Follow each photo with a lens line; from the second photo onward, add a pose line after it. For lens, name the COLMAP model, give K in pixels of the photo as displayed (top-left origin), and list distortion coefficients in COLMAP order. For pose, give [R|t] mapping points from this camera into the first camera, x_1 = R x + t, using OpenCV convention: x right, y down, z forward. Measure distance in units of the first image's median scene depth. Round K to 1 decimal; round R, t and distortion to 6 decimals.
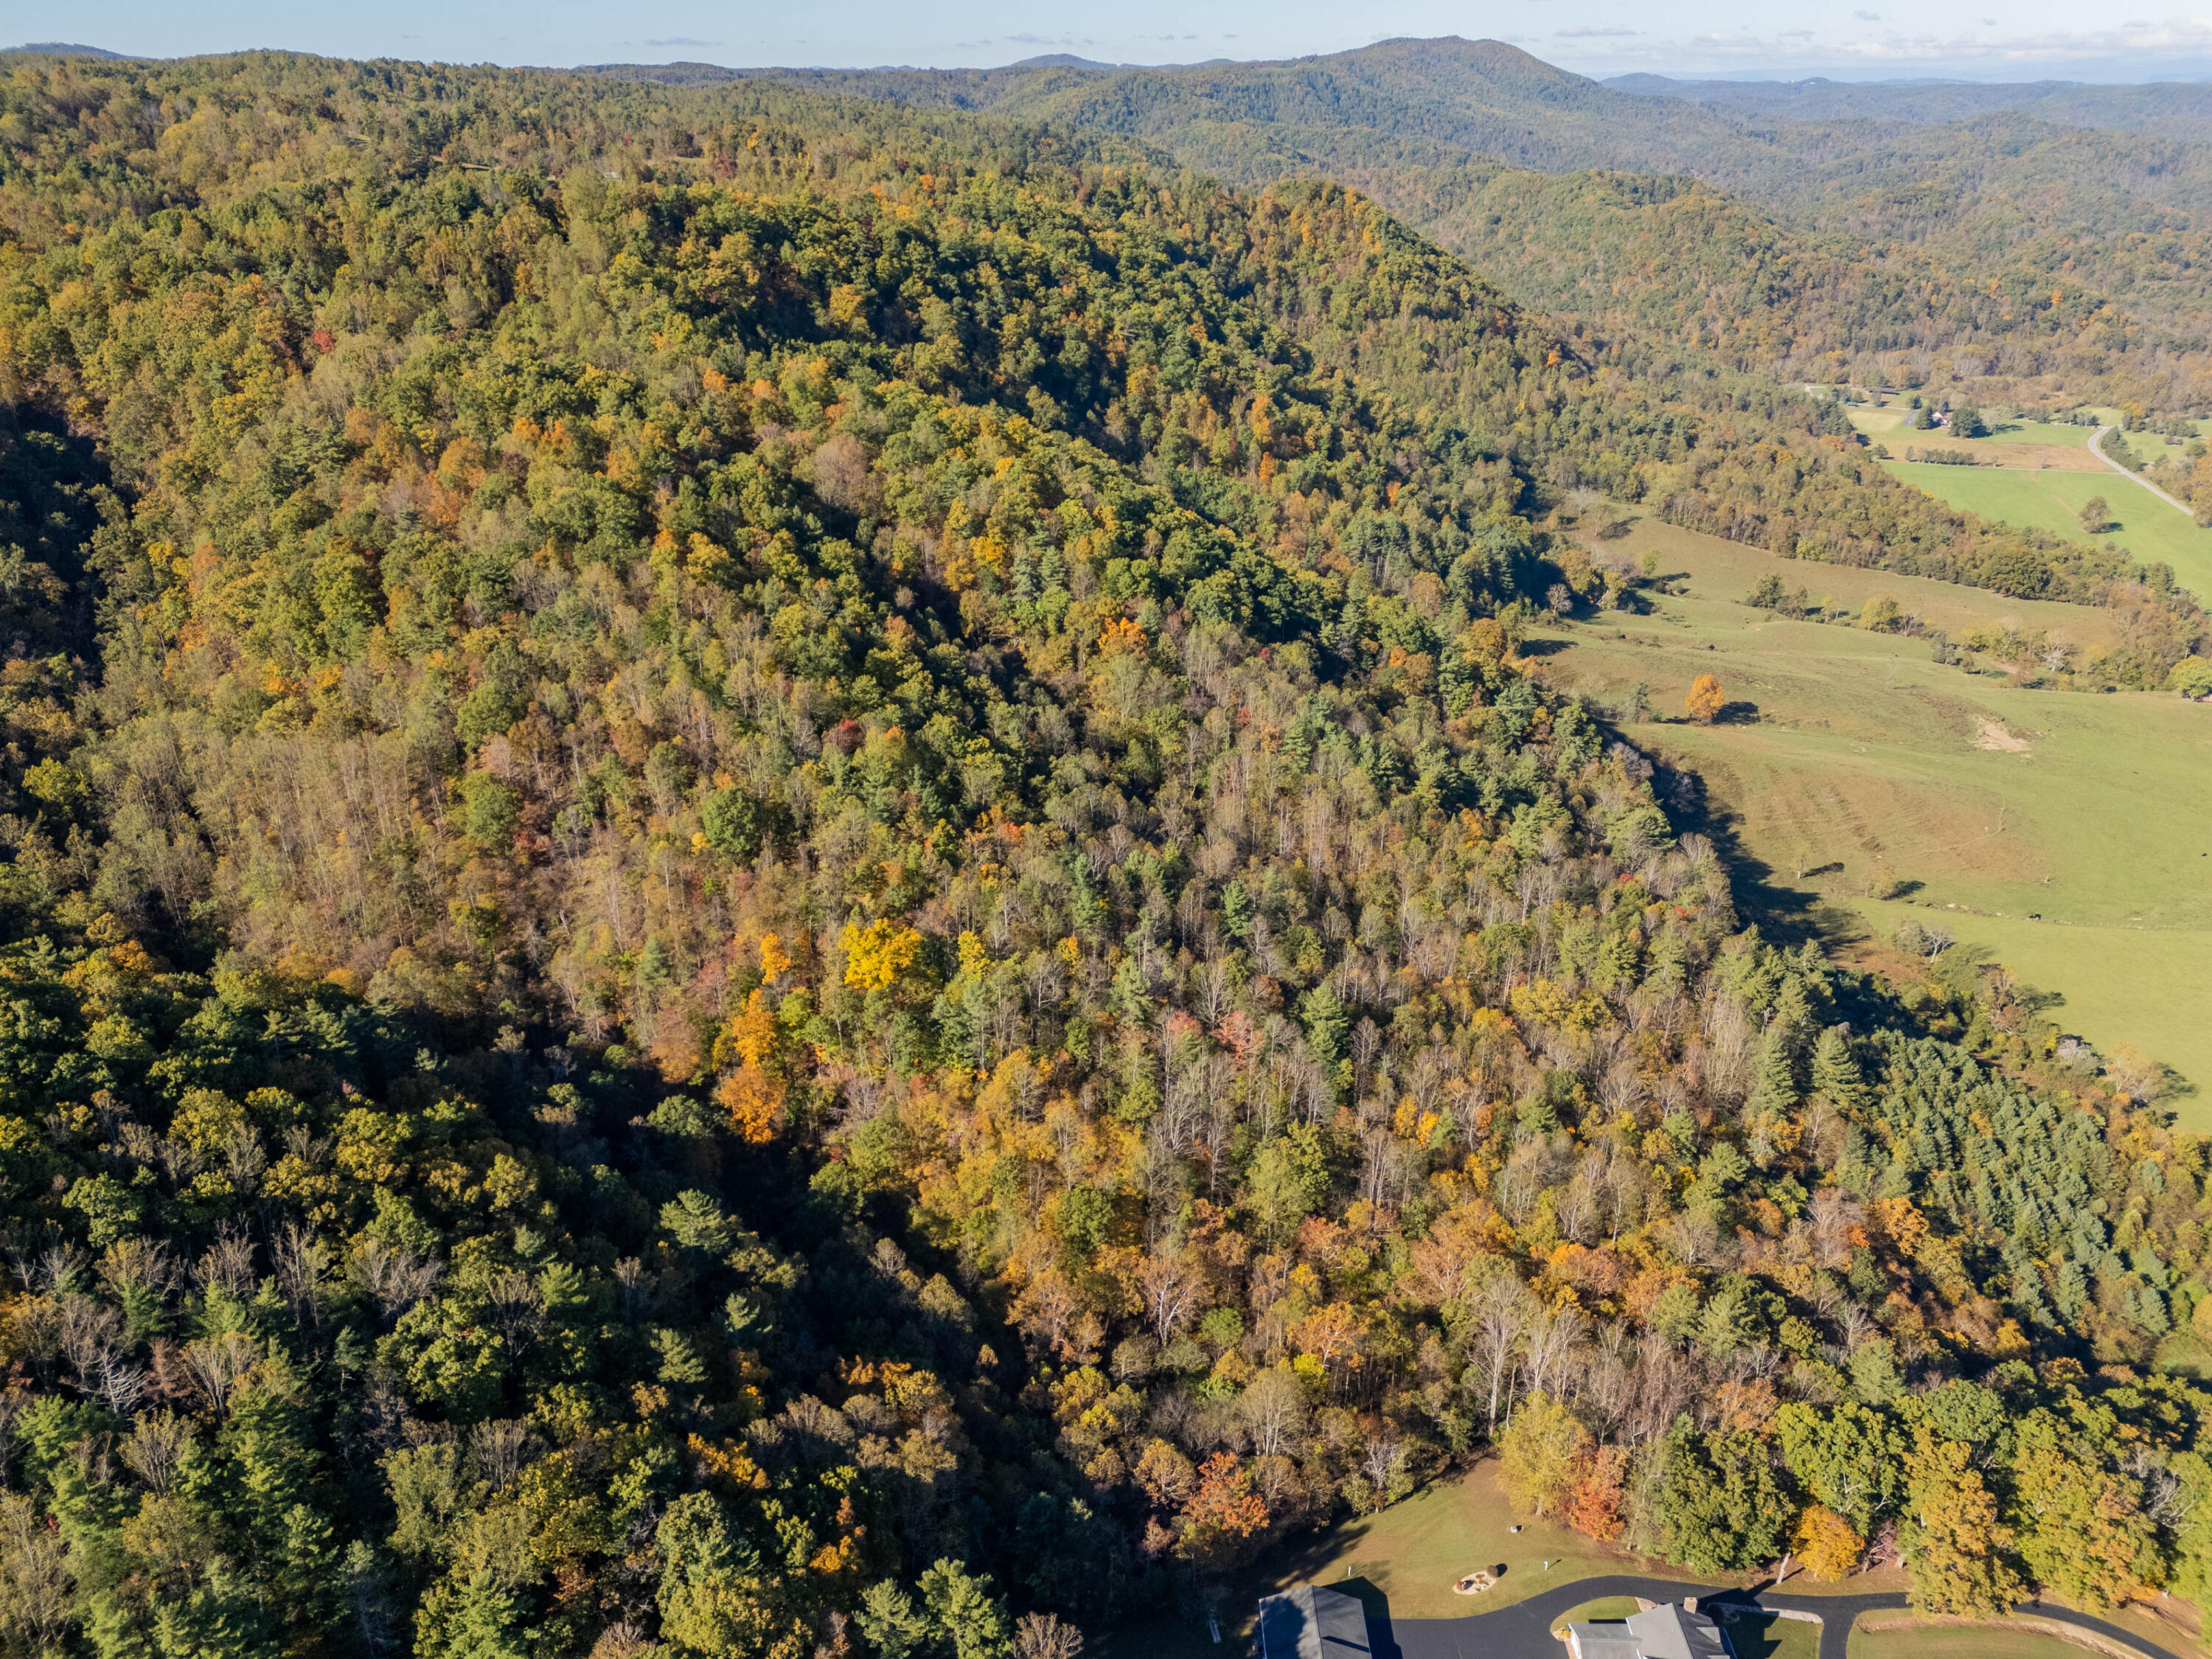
lens RADIAL K [[1621.6, 0, 1108.9], [0, 1621.6, 828.4], [0, 0, 1]] dist [0.085705, -0.080248]
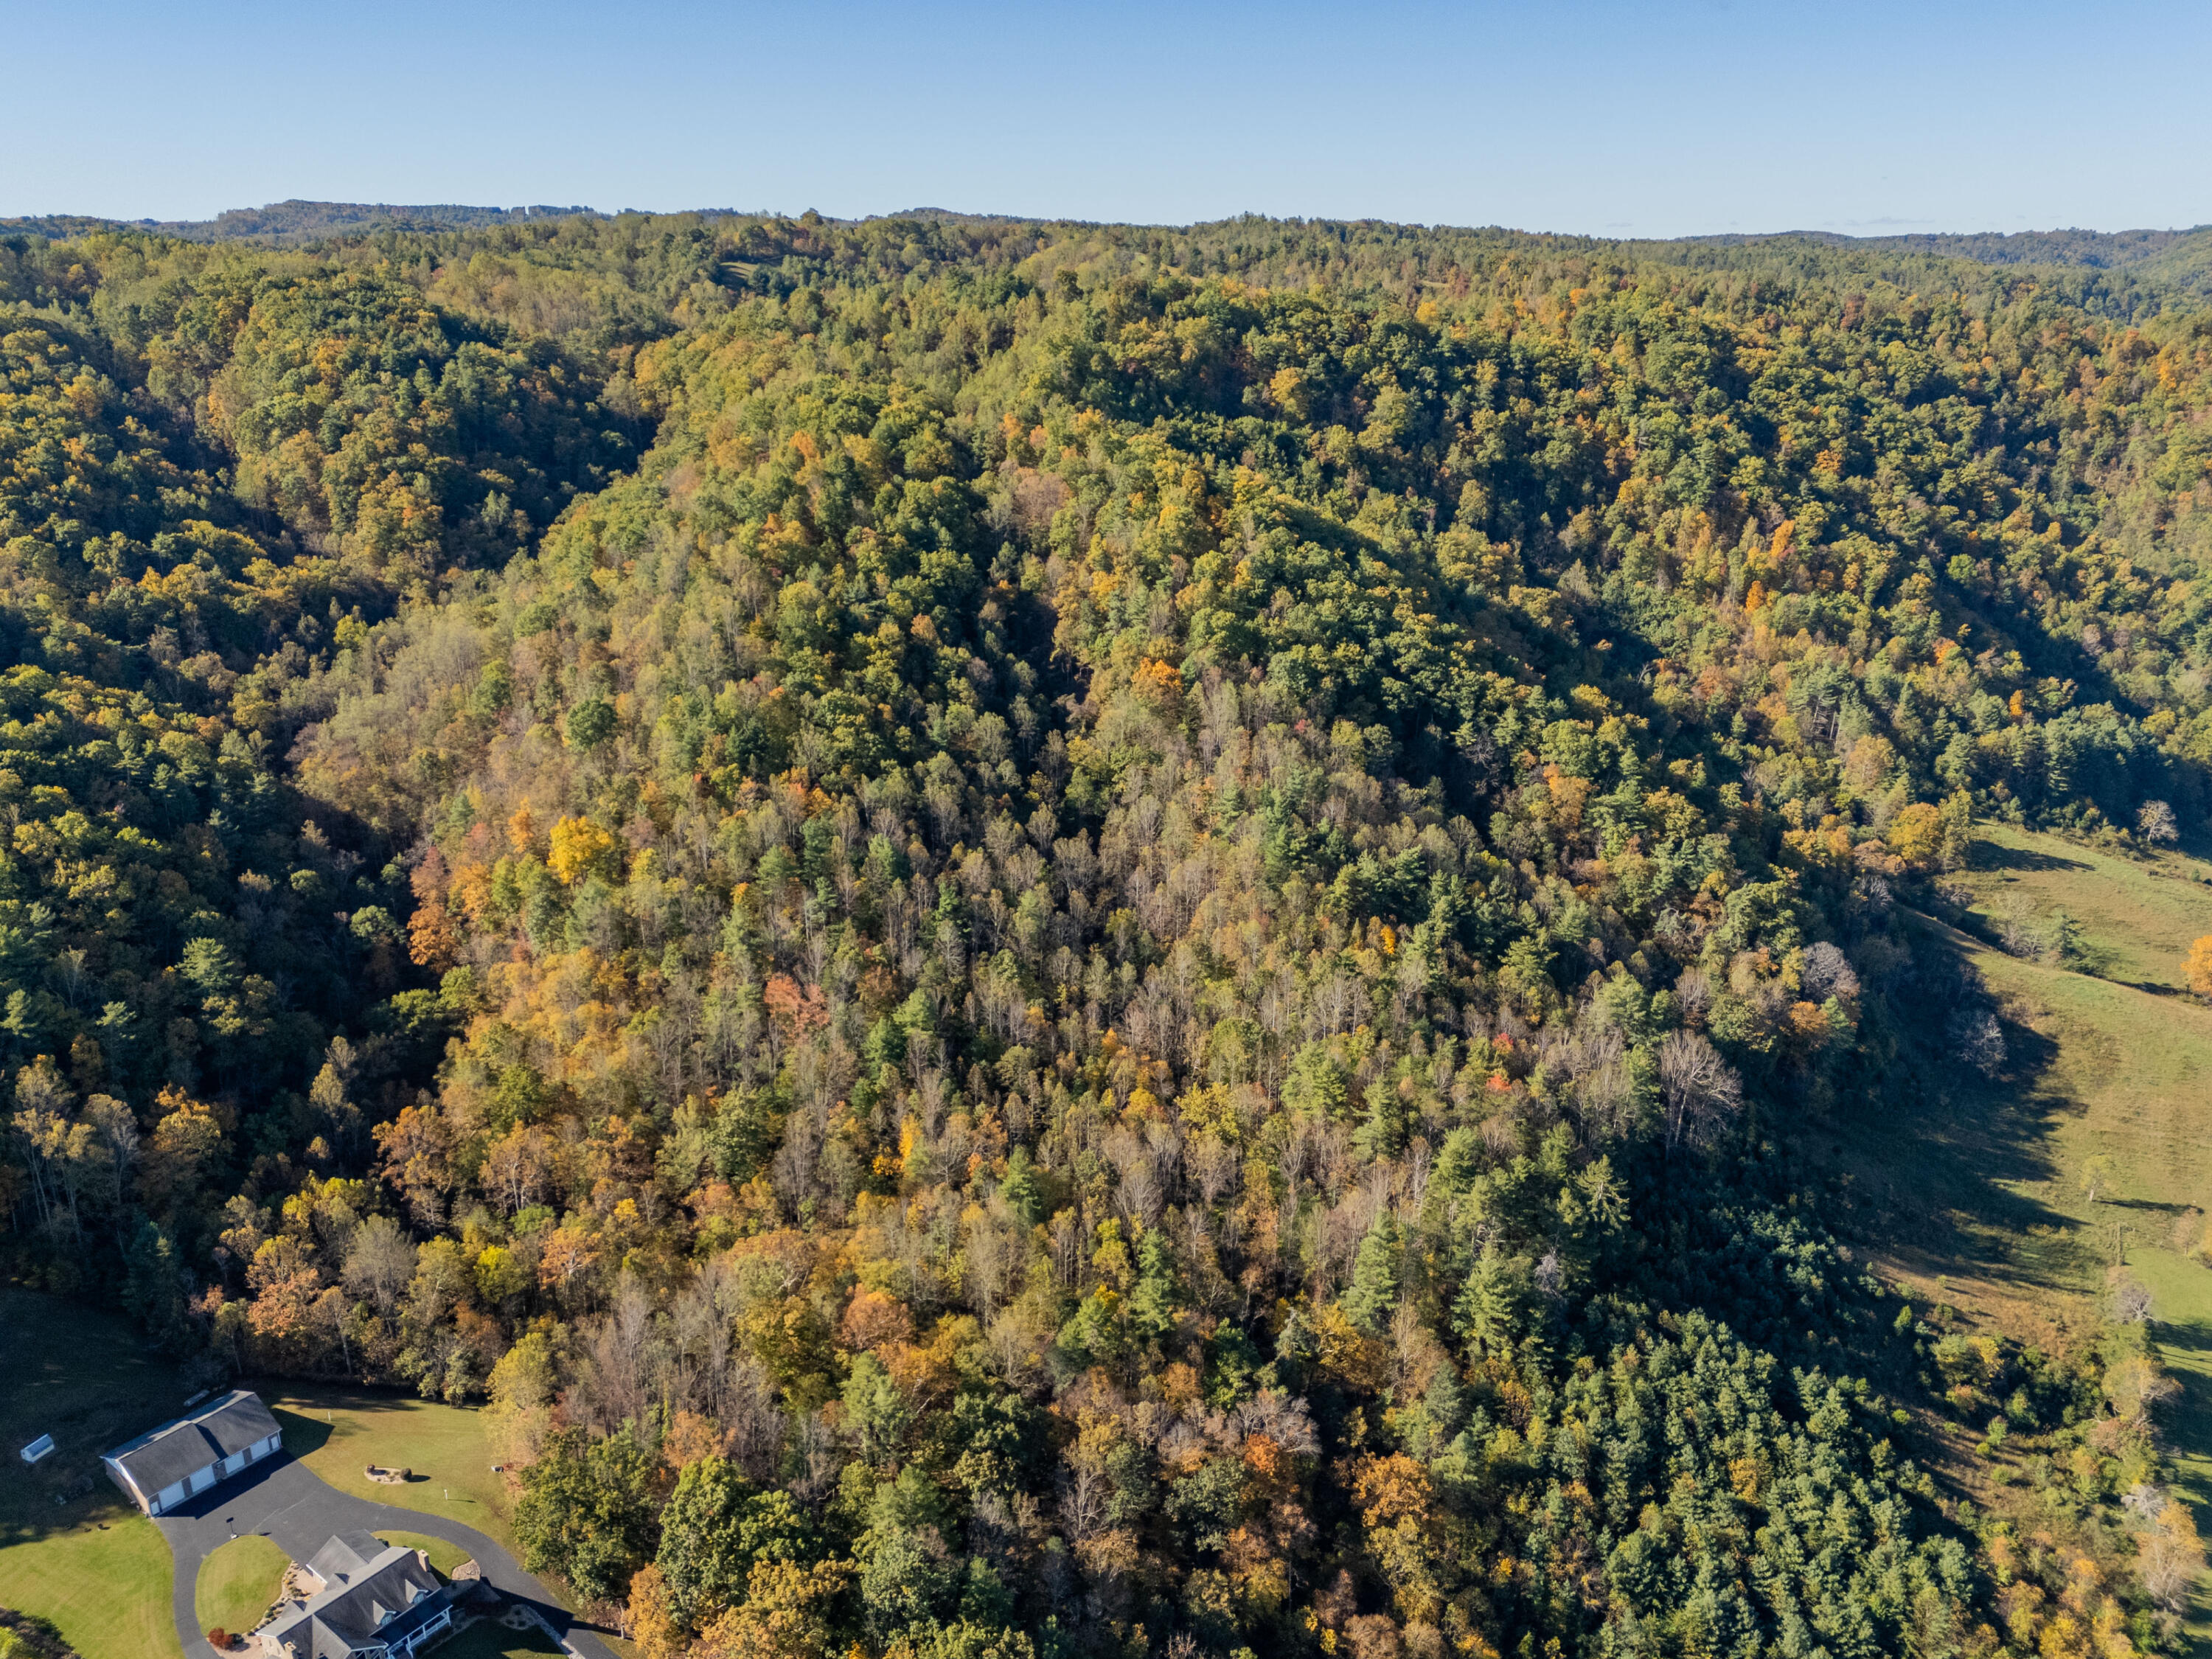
lens RADIAL K [[1621.6, 0, 1108.9], [0, 1621.6, 828.4], [0, 0, 1]] dist [0.085705, -0.080248]
pose [[0.789582, 0.198824, -0.580542, 0.488822], [-0.253369, 0.967278, -0.013328, -0.008284], [0.558896, 0.157615, 0.814121, 0.168093]]
